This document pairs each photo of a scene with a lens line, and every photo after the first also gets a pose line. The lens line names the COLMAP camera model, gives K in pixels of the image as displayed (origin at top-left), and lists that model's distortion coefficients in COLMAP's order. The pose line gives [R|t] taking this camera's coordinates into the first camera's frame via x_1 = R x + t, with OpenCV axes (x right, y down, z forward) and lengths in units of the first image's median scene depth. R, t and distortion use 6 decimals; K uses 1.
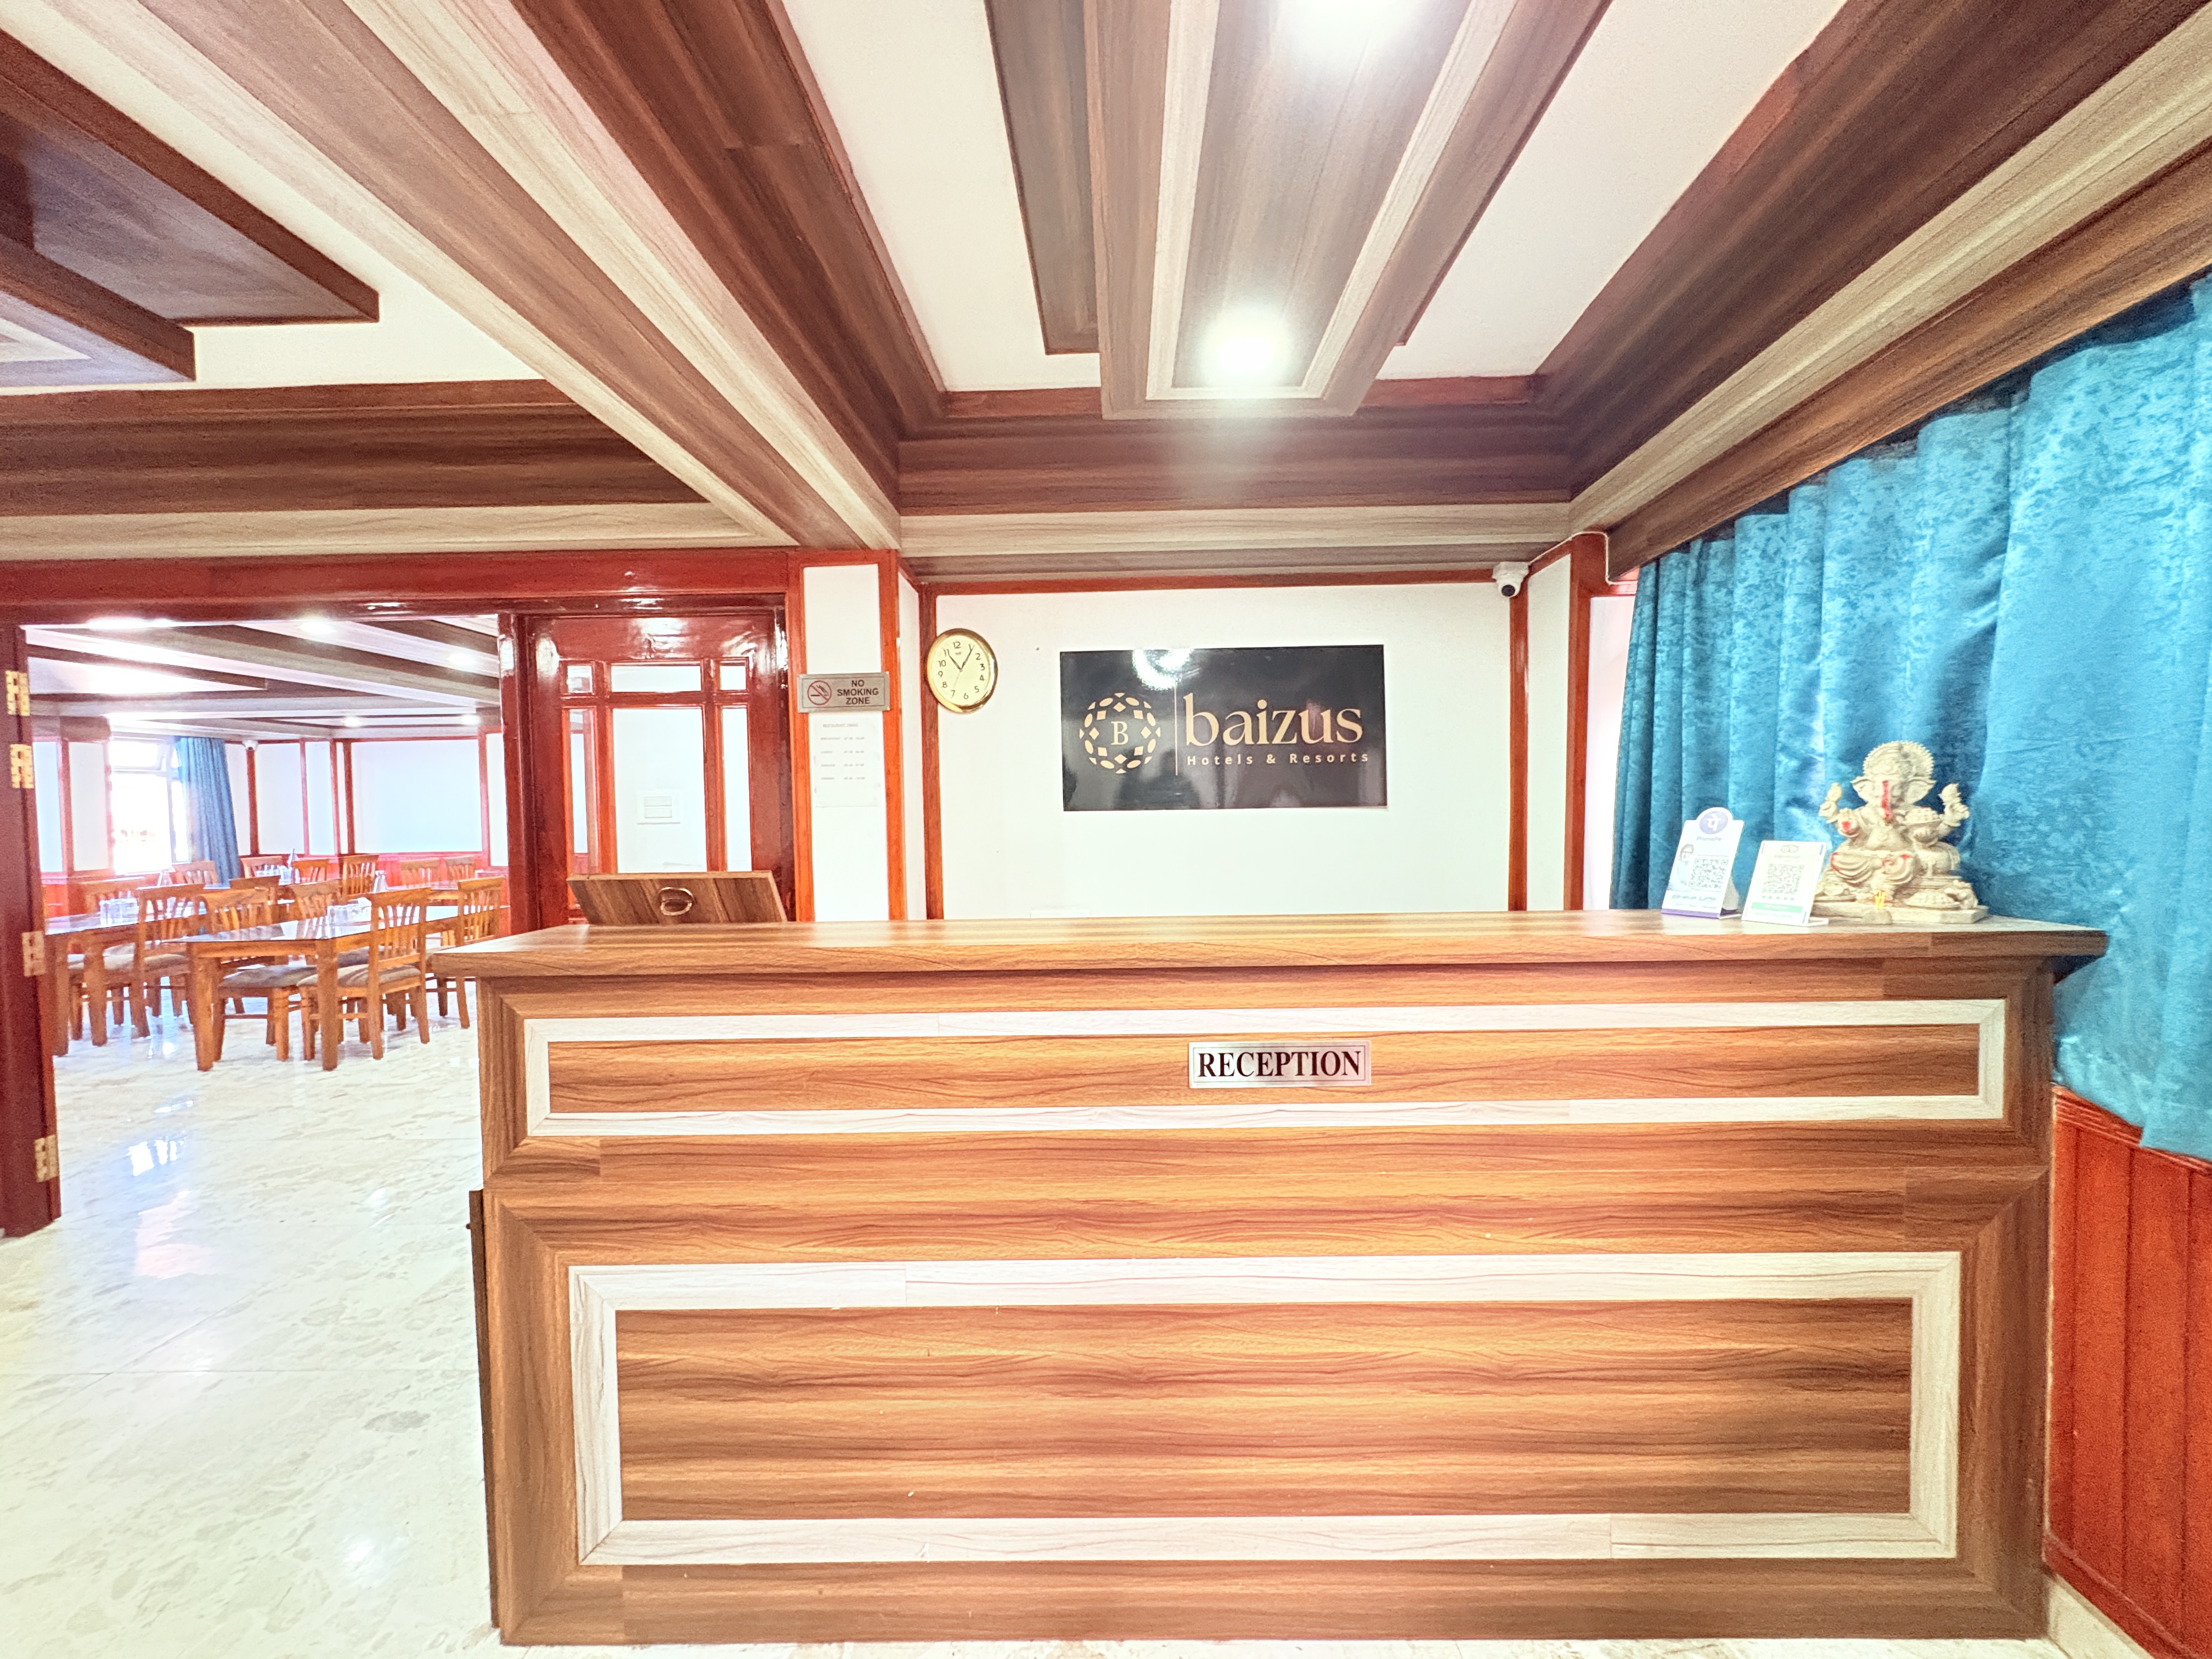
lens RADIAL K [[872.4, 0, 1106.0], [0, 872.4, 829.5], [0, 0, 1]] dist [-0.000508, -0.000320]
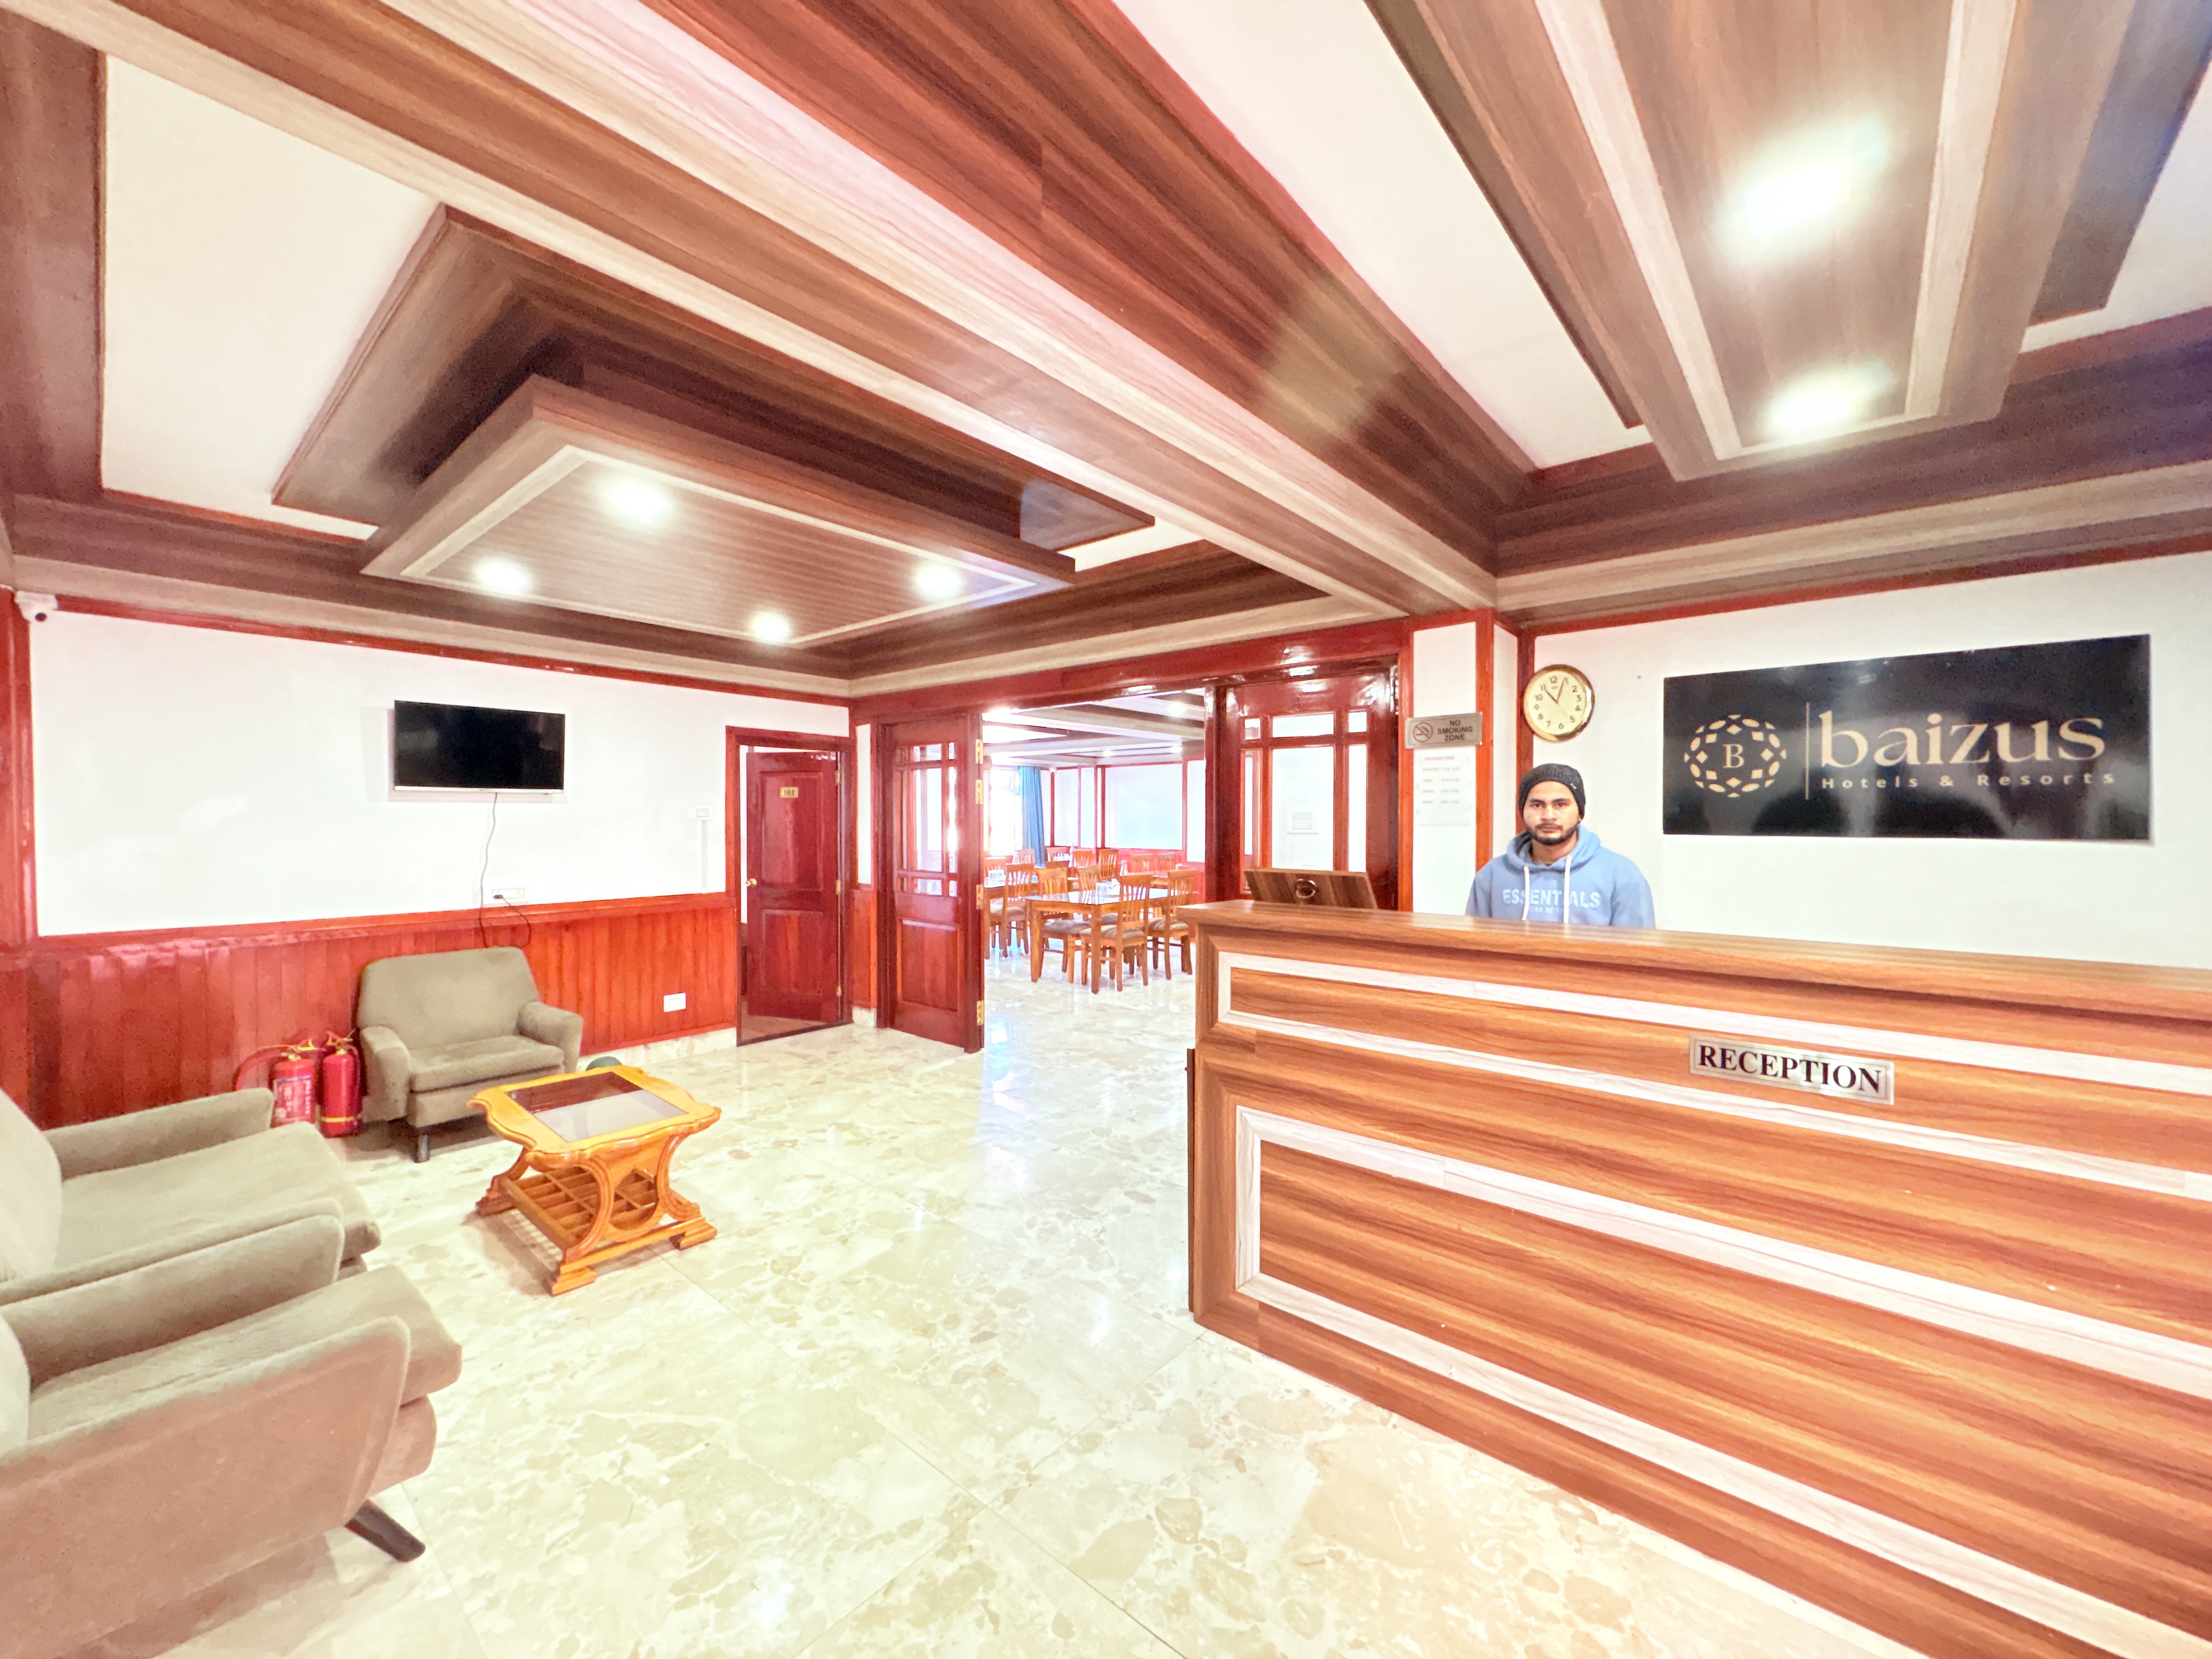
lens RADIAL K [[878.2, 0, 1106.0], [0, 878.2, 829.5], [0, 0, 1]] dist [0.001531, 0.000095]
pose [[0.764901, 0.026612, -0.643598, 0.121136], [-0.034705, 0.999398, 0.000077, -0.004415], [0.643212, 0.022277, 0.765364, -0.214550]]
